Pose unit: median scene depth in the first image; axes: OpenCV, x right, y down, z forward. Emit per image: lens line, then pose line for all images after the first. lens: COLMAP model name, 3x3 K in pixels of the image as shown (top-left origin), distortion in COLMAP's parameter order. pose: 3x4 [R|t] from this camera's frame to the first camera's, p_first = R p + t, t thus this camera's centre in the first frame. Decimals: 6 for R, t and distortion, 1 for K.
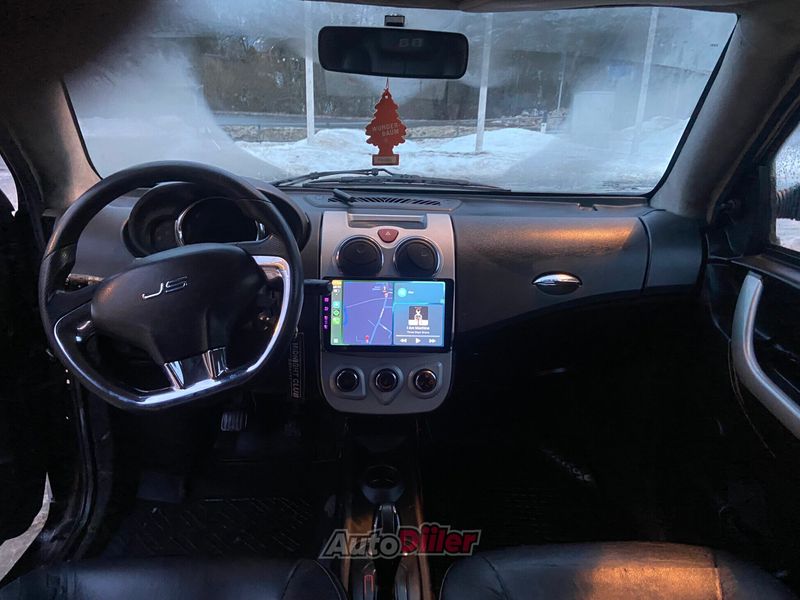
lens RADIAL K [[597.3, 0, 400.9], [0, 597.3, 302.9], [0, 0, 1]] dist [0.098210, -0.117372]
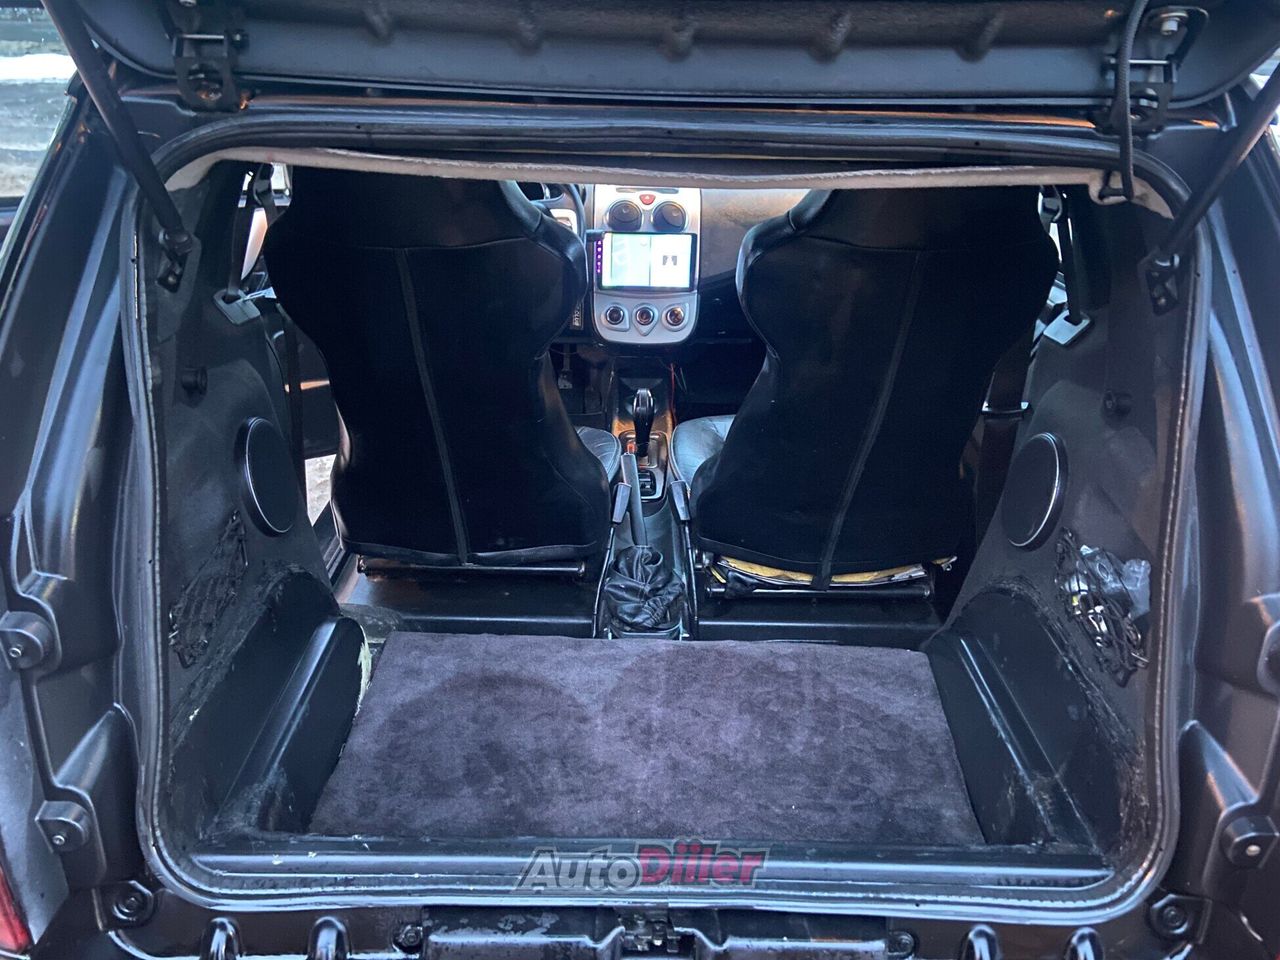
lens RADIAL K [[955.6, 0, 637.3], [0, 955.6, 474.9], [0, 0, 1]] dist [0.098210, -0.117372]
pose [[0.998748, 0.012334, -0.048486, 0.063650], [-0.006419, 0.992716, 0.120309, 0.222164], [0.049616, -0.119847, 0.991552, -1.094089]]
